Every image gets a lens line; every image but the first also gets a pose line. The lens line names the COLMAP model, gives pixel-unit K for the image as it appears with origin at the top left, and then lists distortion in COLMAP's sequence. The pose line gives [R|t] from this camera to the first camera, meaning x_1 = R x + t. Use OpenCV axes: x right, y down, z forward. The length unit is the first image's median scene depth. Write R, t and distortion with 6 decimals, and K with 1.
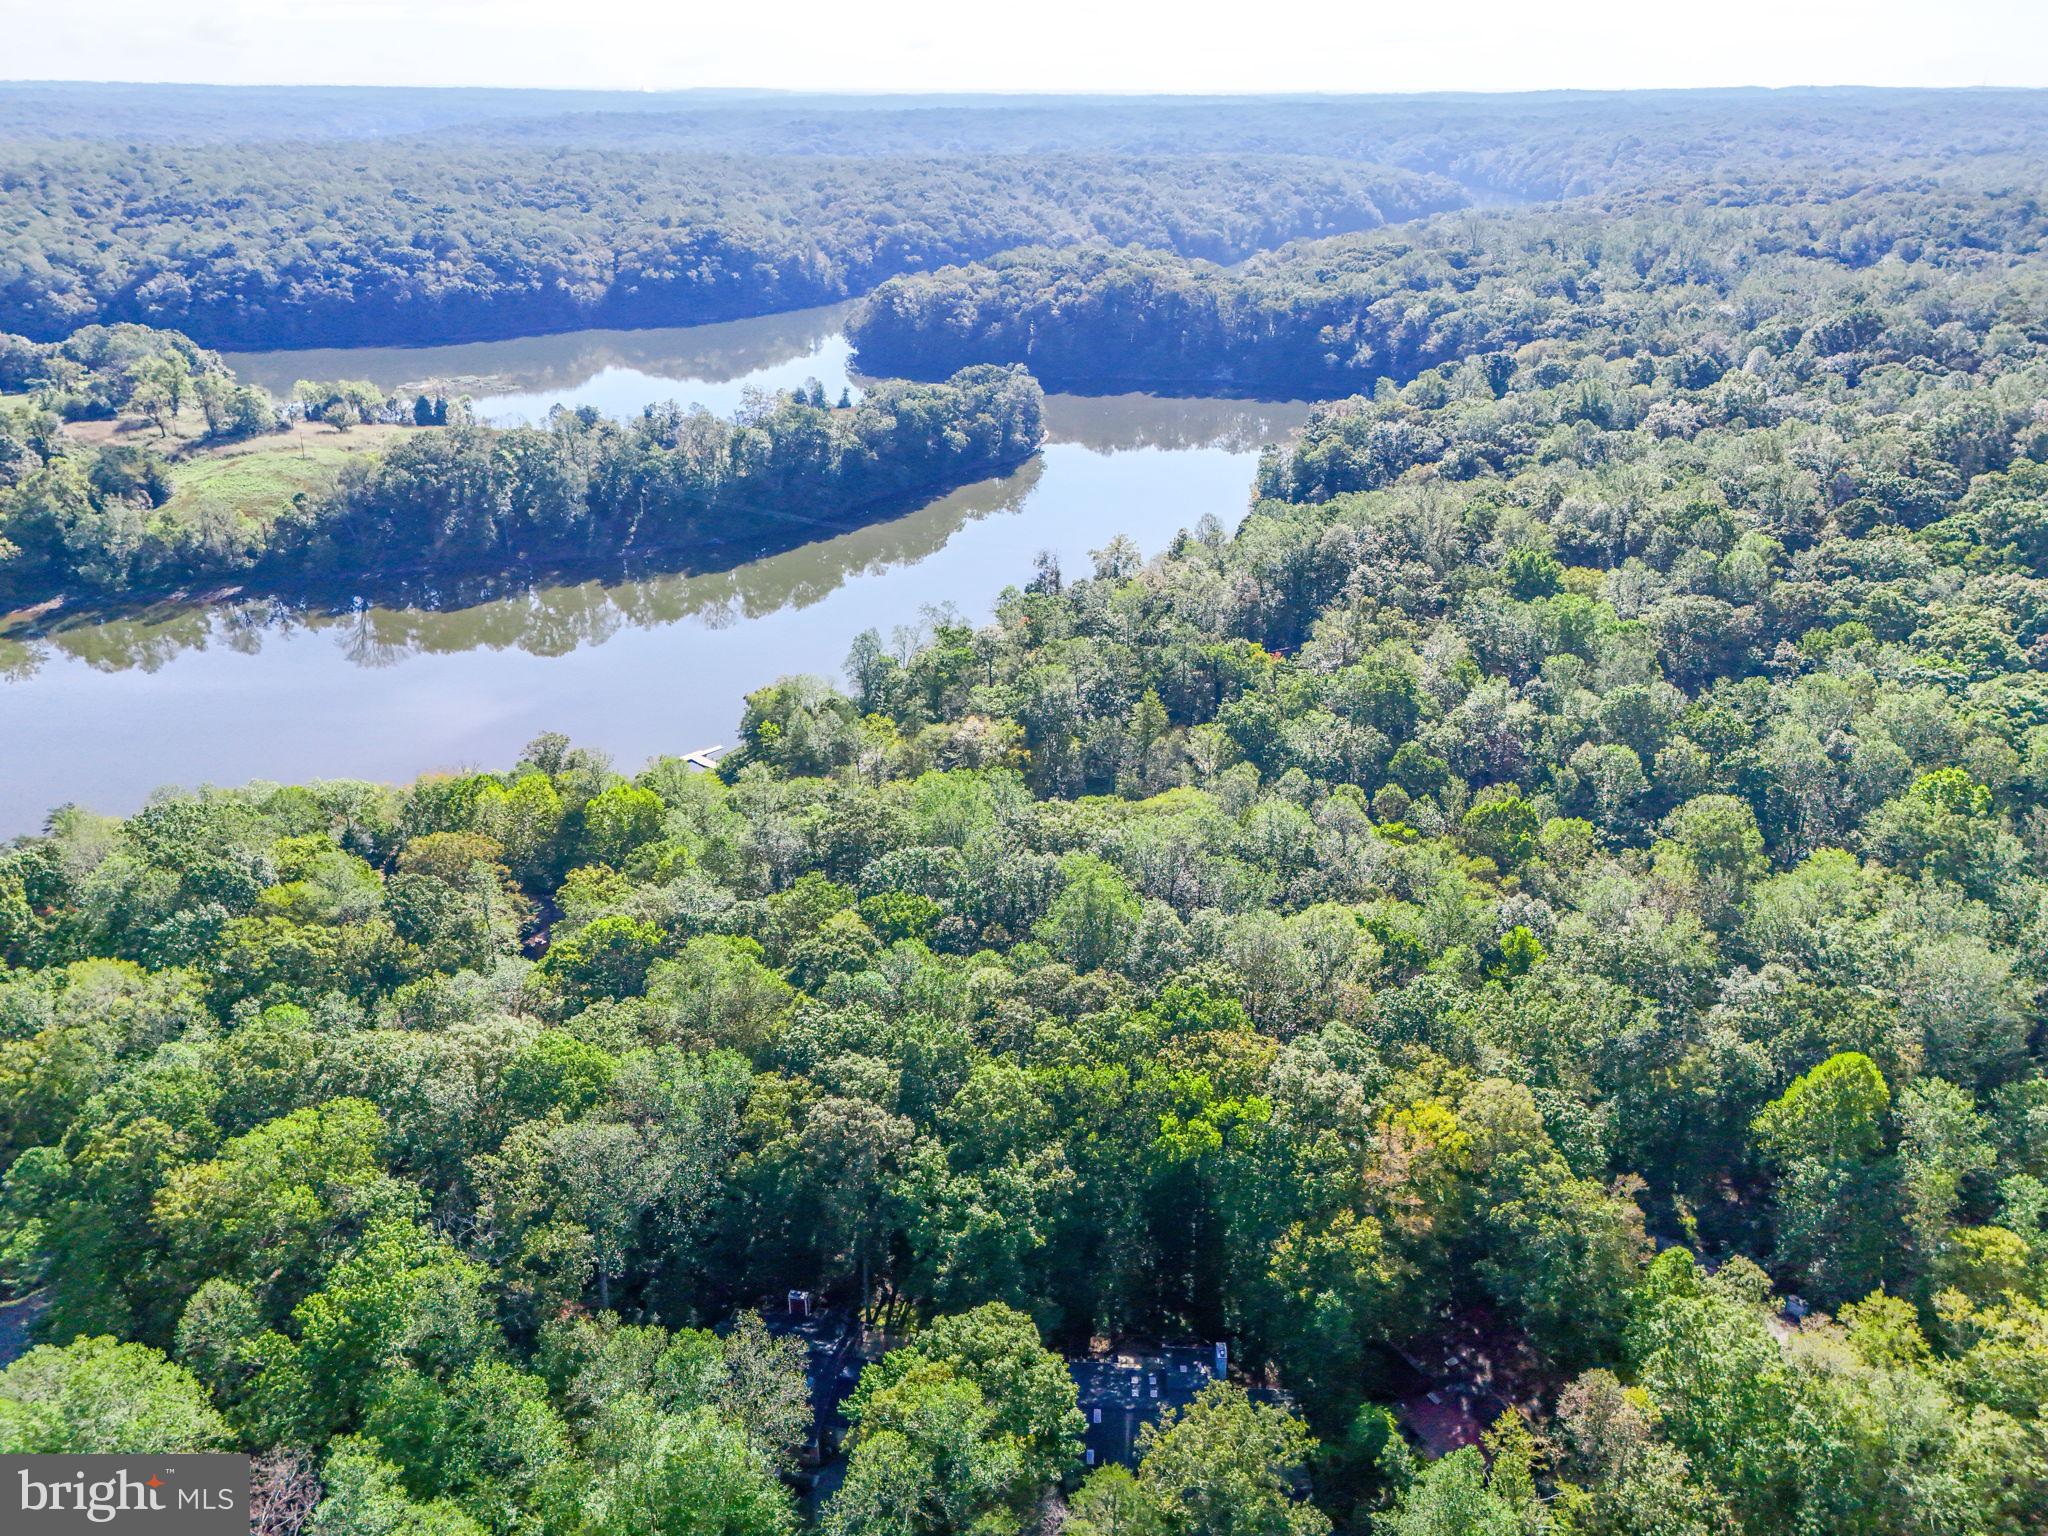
lens RADIAL K [[1500.2, 0, 1029.3], [0, 1500.2, 765.5], [0, 0, 1]] dist [0.062795, -0.045496]
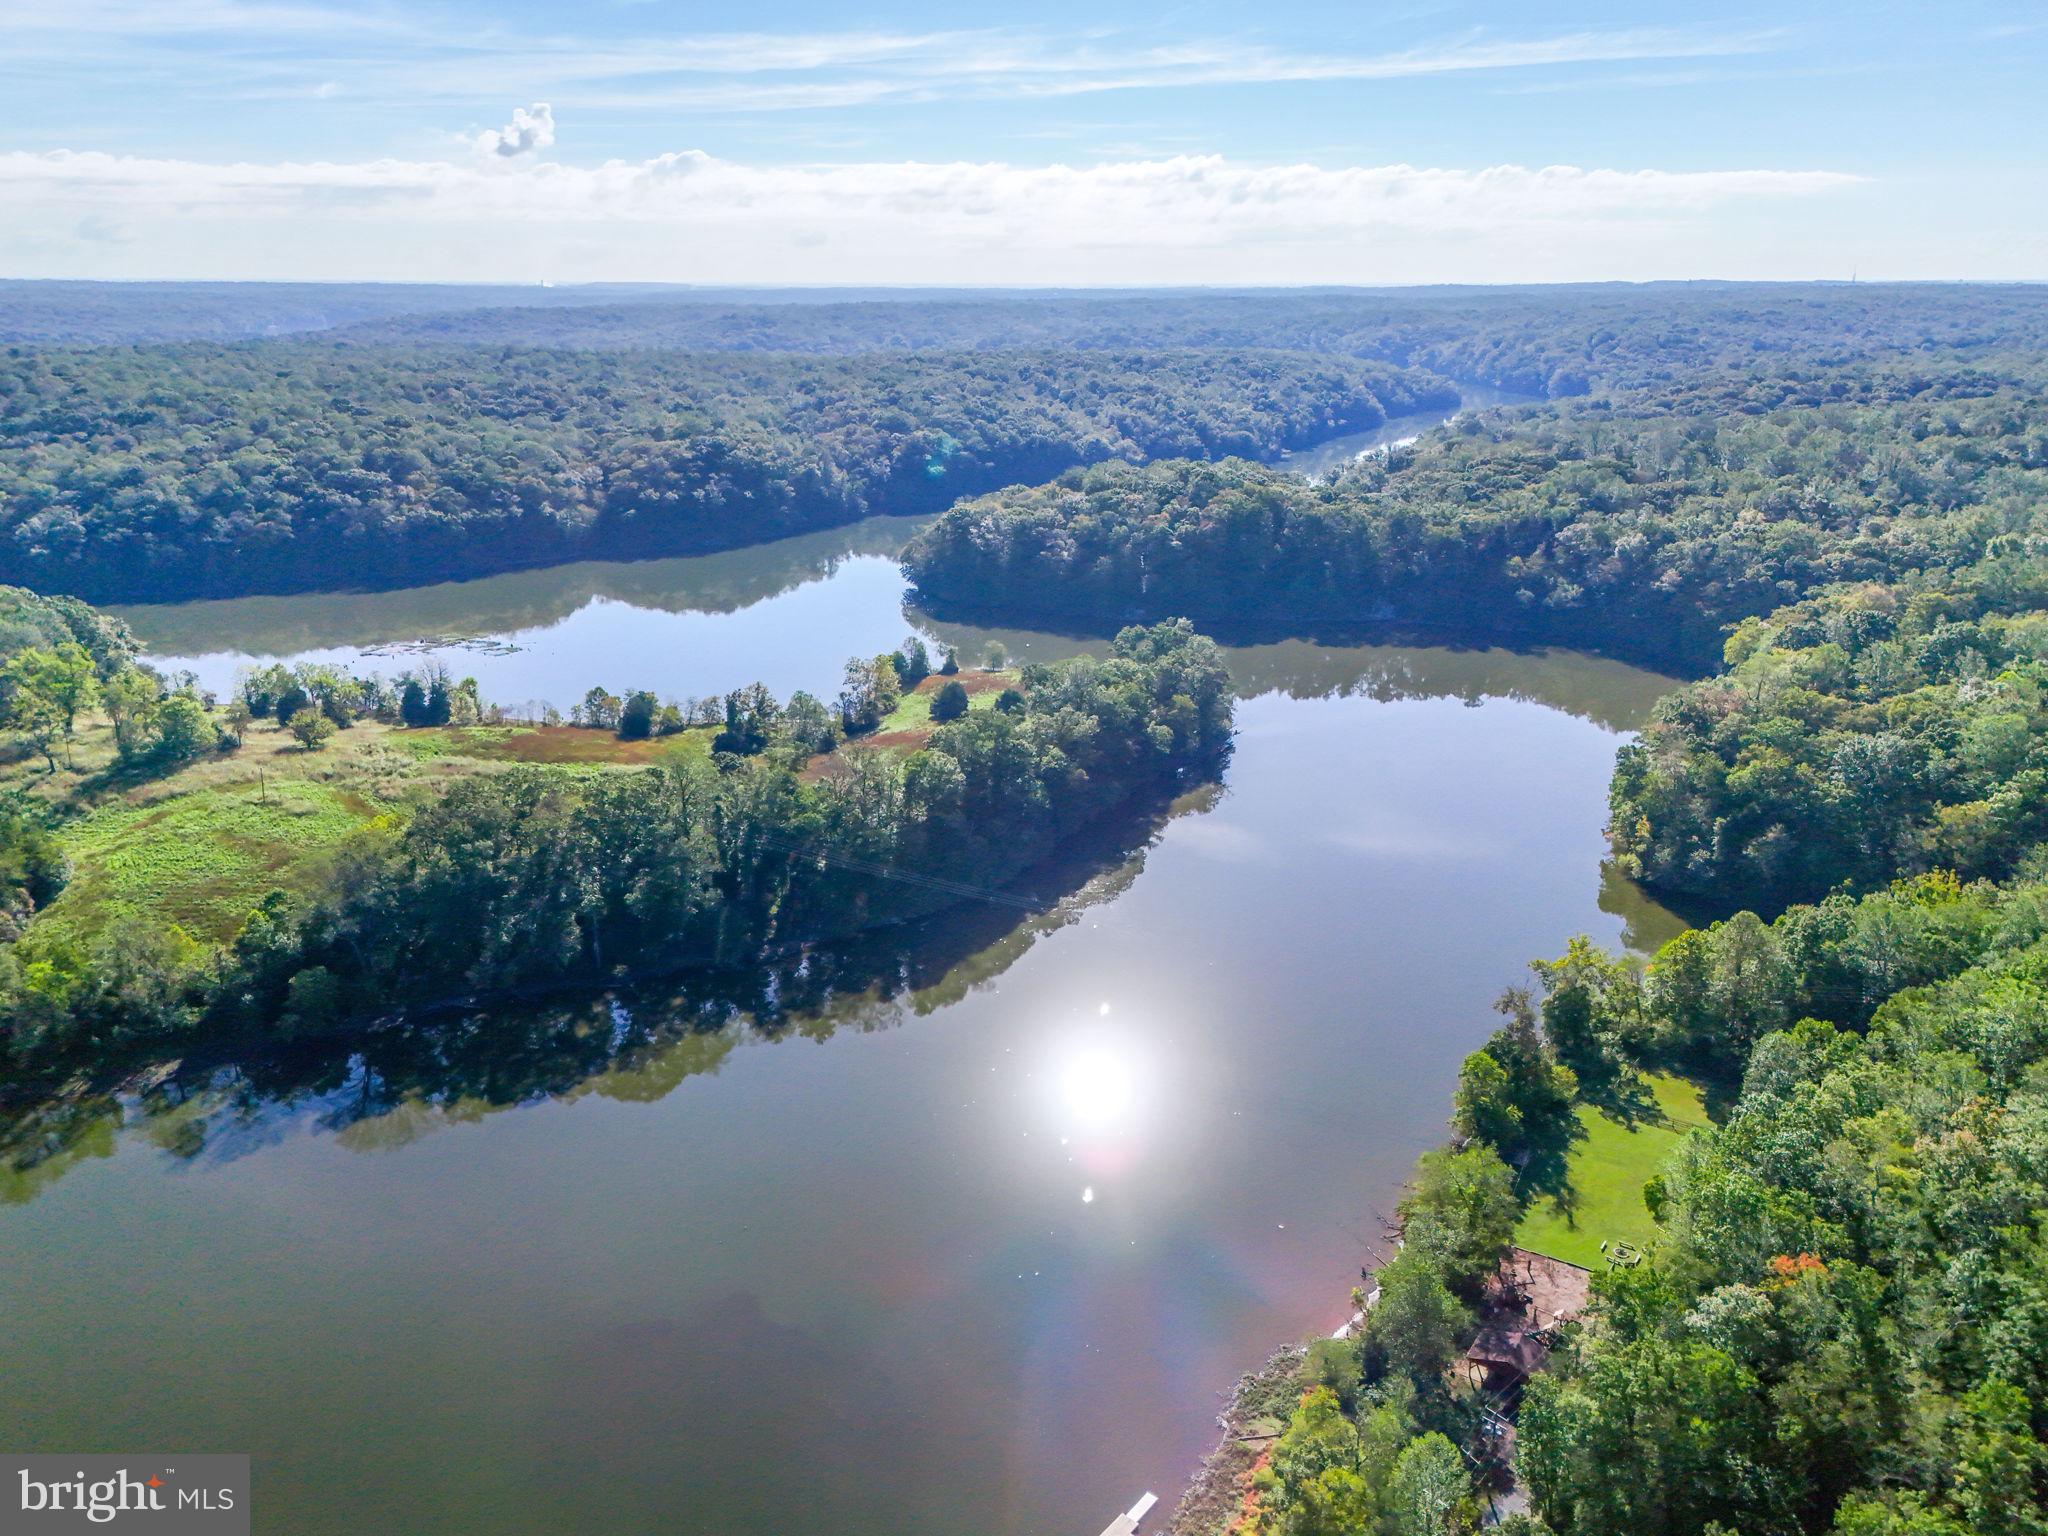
lens RADIAL K [[1500.2, 0, 1029.9], [0, 1500.2, 773.6], [0, 0, 1]] dist [0.062795, -0.045496]
pose [[0.997366, -0.024318, 0.068333, -0.169411], [0.031402, 0.994019, -0.104597, -0.126537], [-0.065381, 0.106467, 0.992164, 0.278982]]
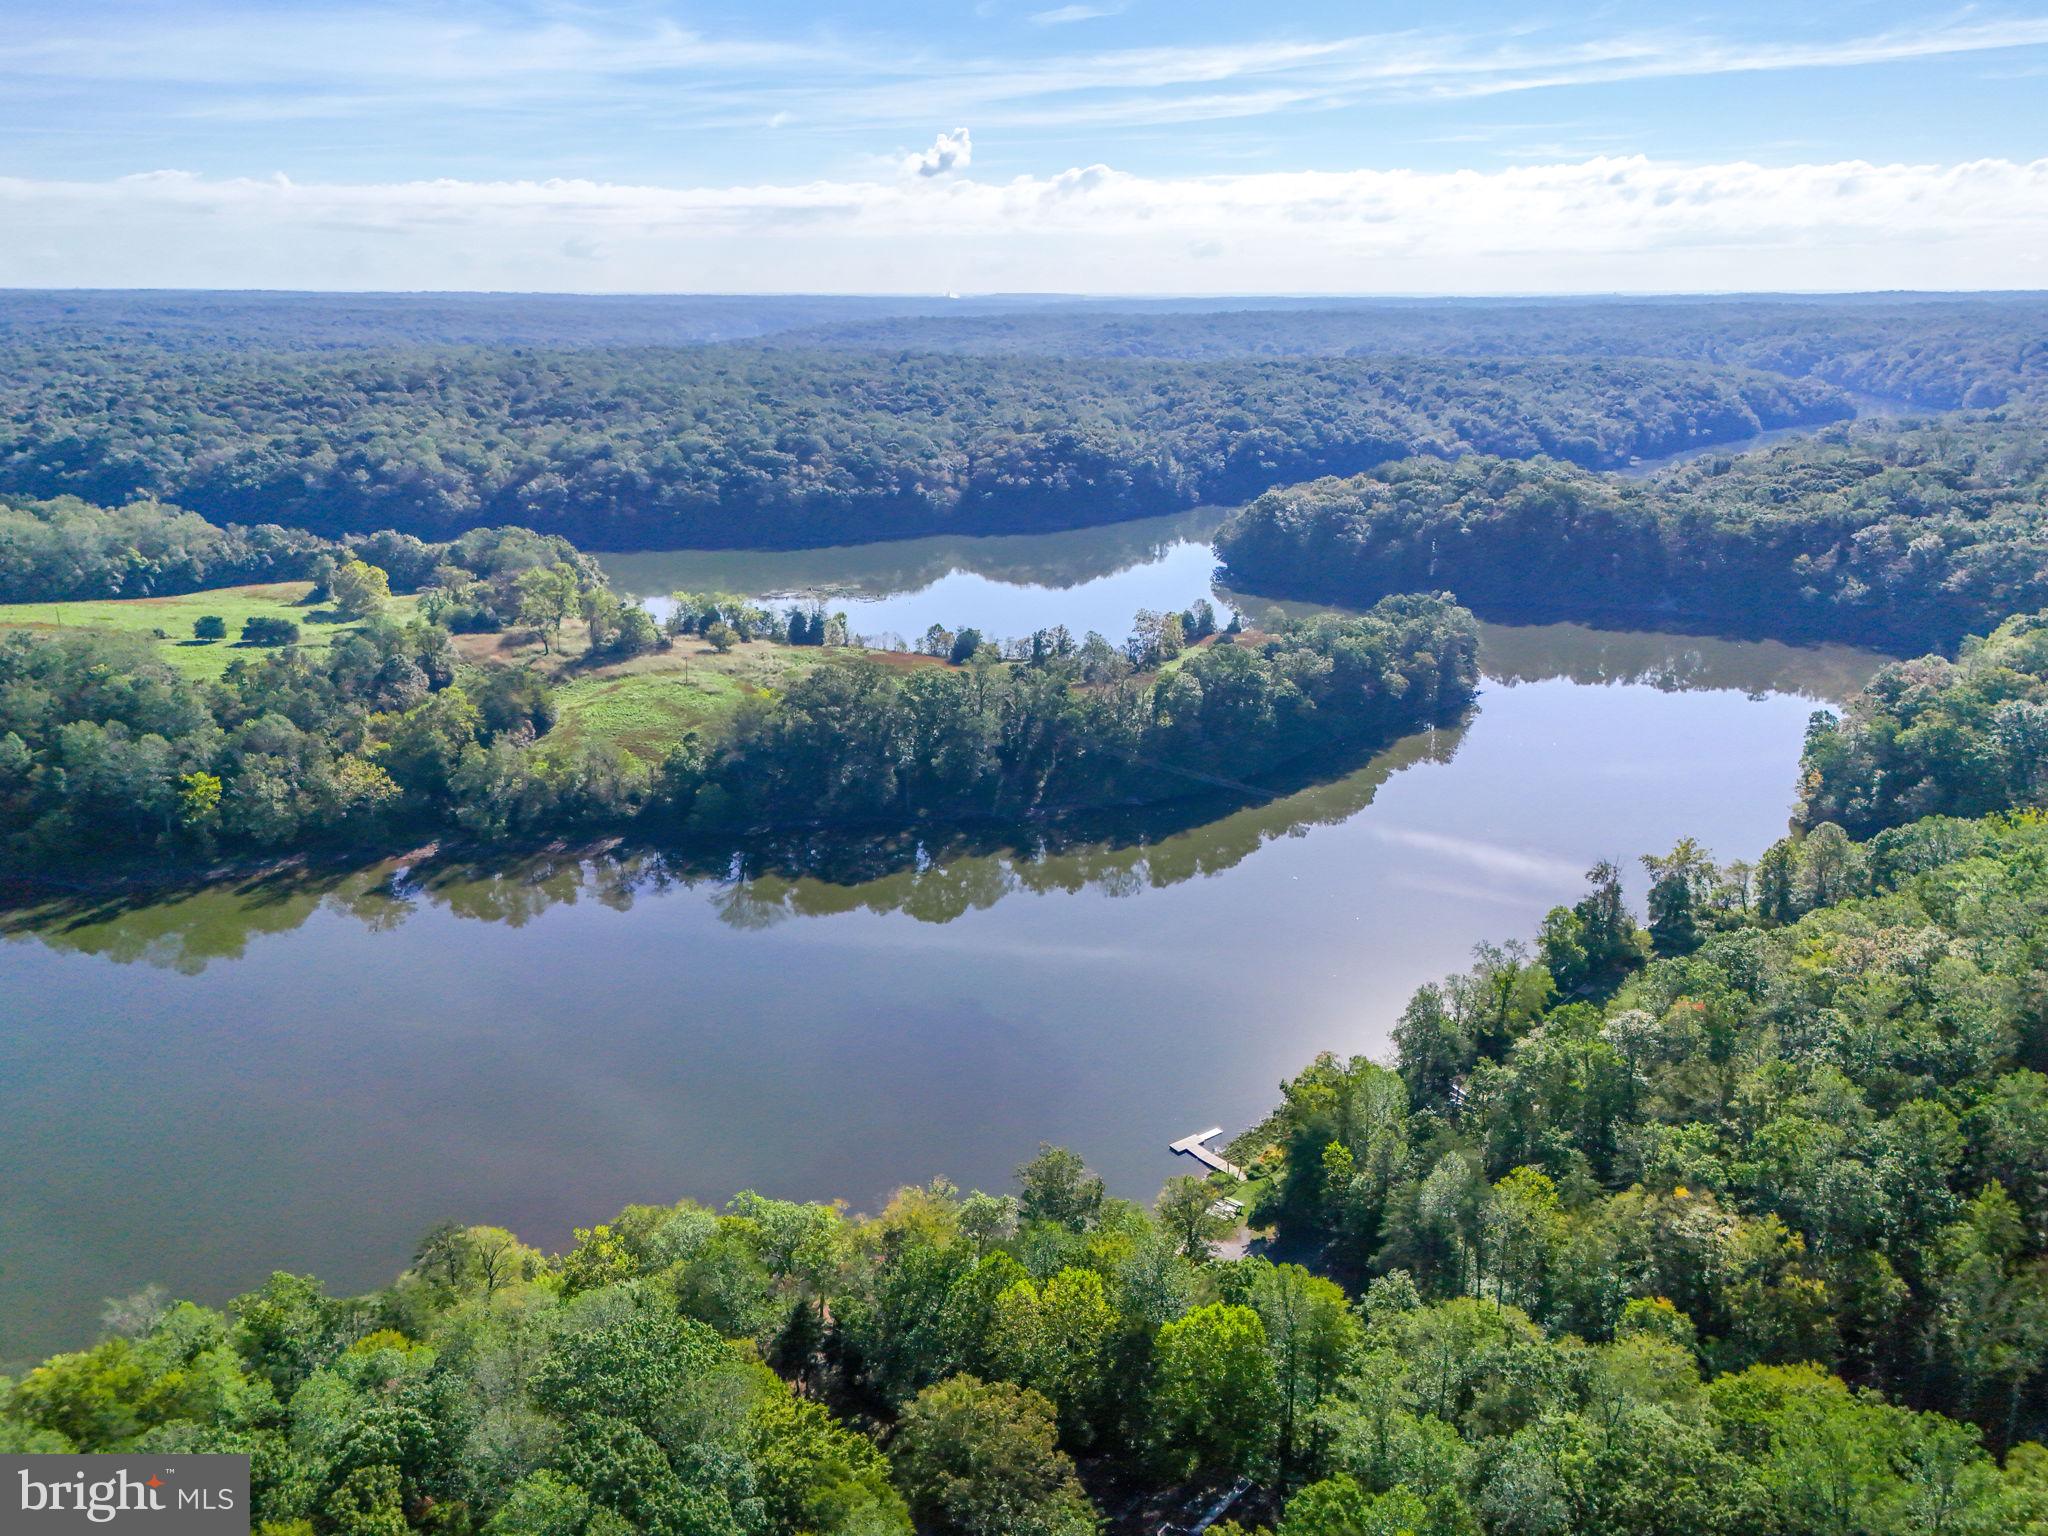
lens RADIAL K [[1500.2, 0, 1028.8], [0, 1500.2, 774.5], [0, 0, 1]] dist [0.062795, -0.045496]
pose [[0.984684, 0.051668, -0.166515, -0.111977], [-0.069848, 0.991991, -0.105239, -0.062762], [0.159744, 0.115258, 0.980407, 0.137446]]
